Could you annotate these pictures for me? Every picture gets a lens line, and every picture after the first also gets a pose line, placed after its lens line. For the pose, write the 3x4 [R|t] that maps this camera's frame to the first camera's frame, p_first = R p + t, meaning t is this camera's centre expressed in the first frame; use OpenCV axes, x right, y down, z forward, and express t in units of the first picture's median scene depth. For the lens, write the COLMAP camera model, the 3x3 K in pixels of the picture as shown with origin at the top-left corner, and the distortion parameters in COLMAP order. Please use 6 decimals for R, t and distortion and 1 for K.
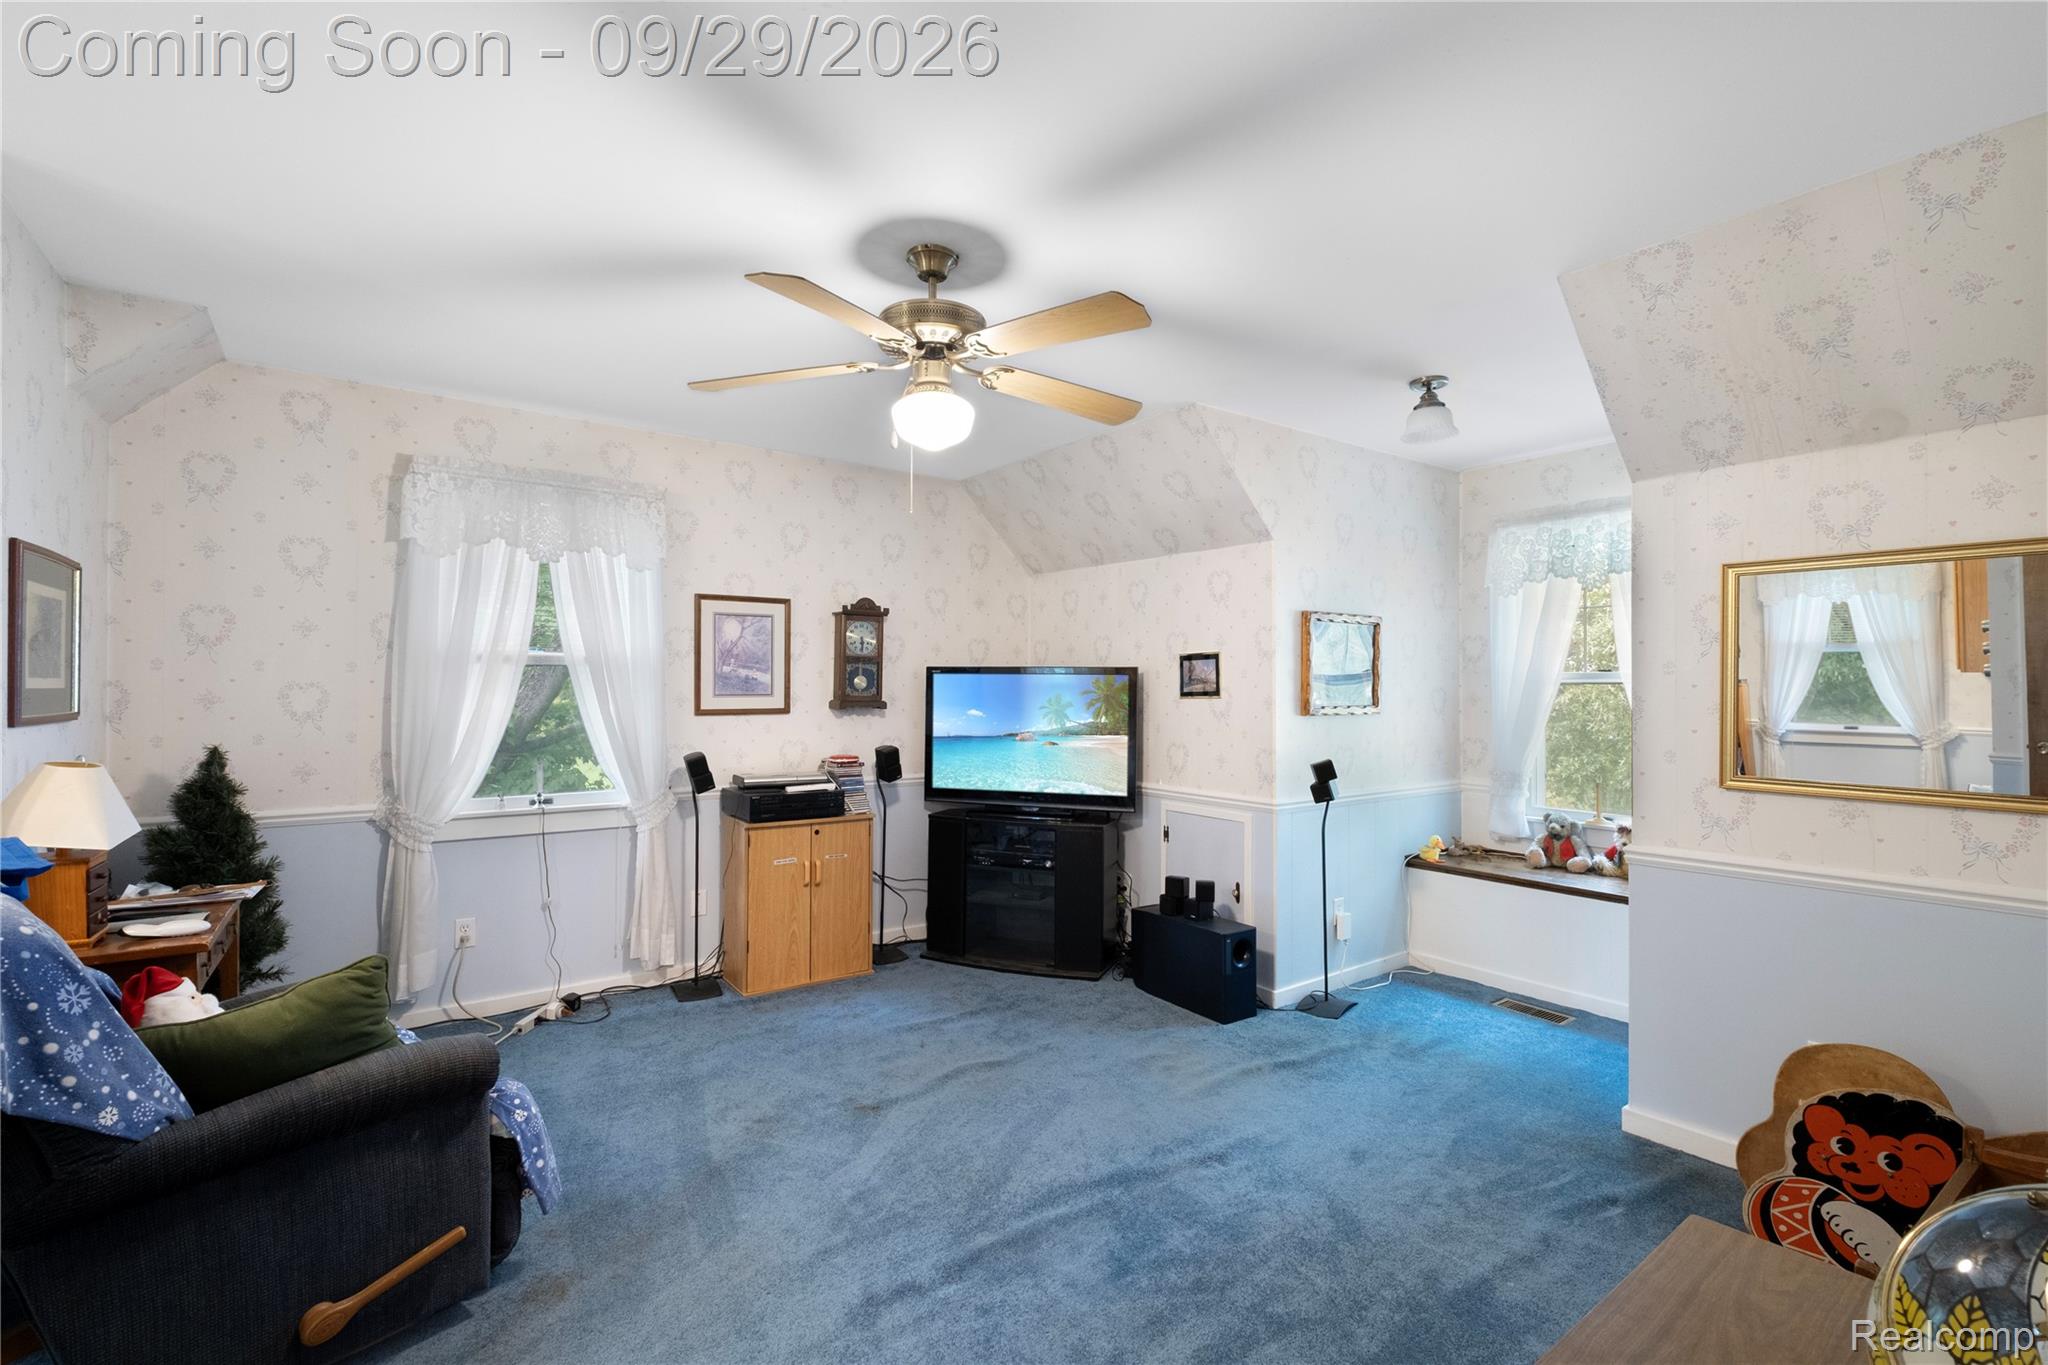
lens RADIAL K [[889.3, 0, 1025.7], [0, 889.3, 684.0], [0, 0, 1]] dist [-0.000678, -0.000076]
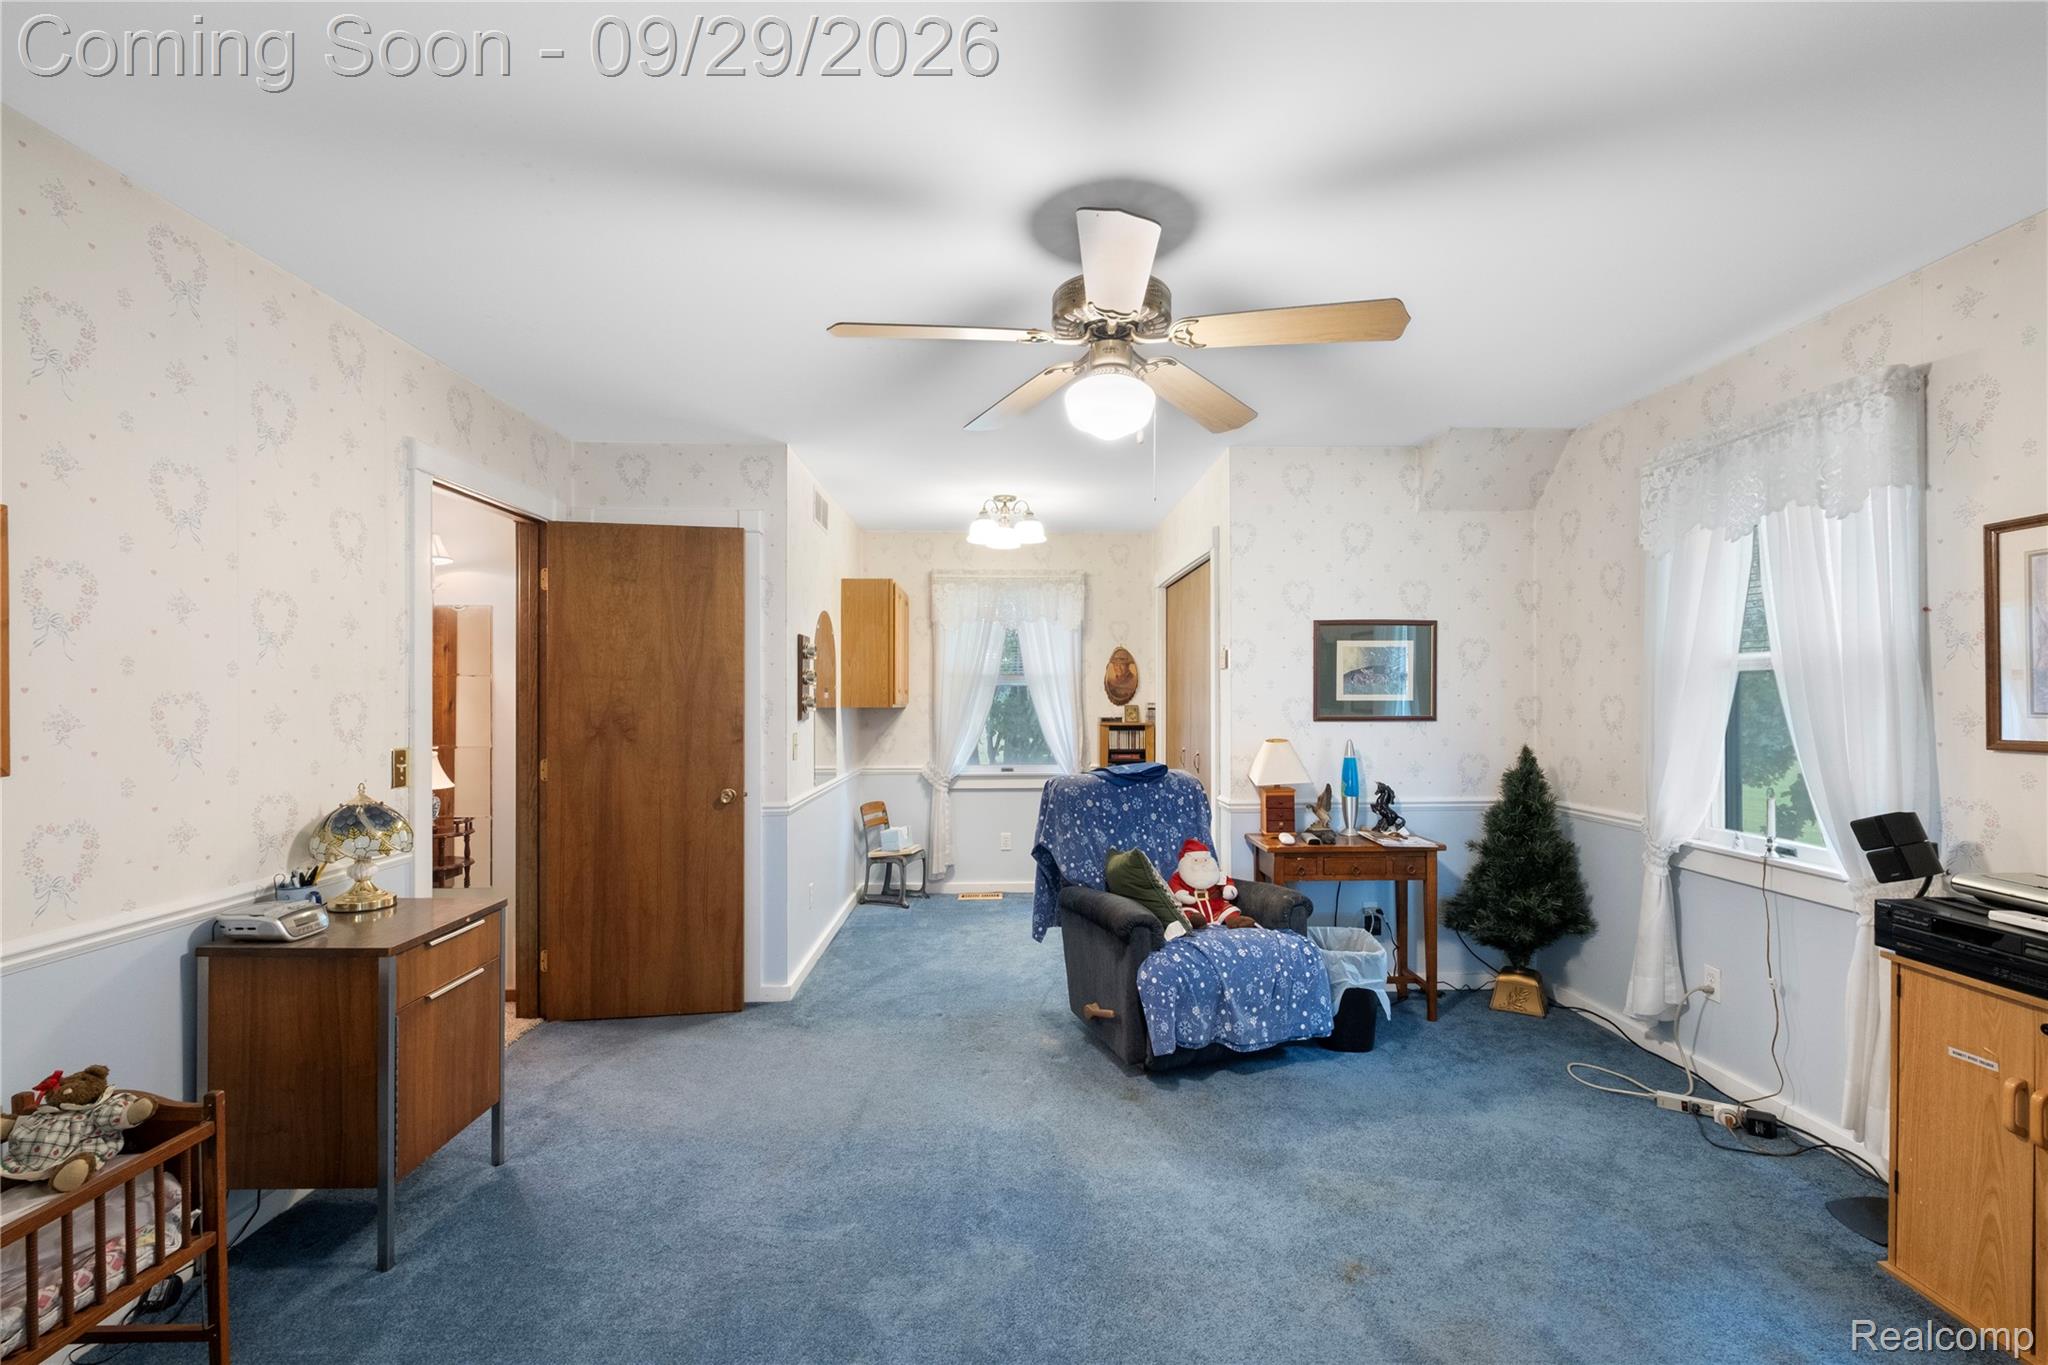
lens RADIAL K [[889.3, 0, 1026.6], [0, 889.3, 694.8], [0, 0, 1]] dist [-0.000678, -0.000076]
pose [[-0.557443, -0.001065, -0.830215, 0.445074], [0.013901, 0.999847, -0.010617, -0.001011], [0.830099, -0.017459, -0.557343, 0.899407]]
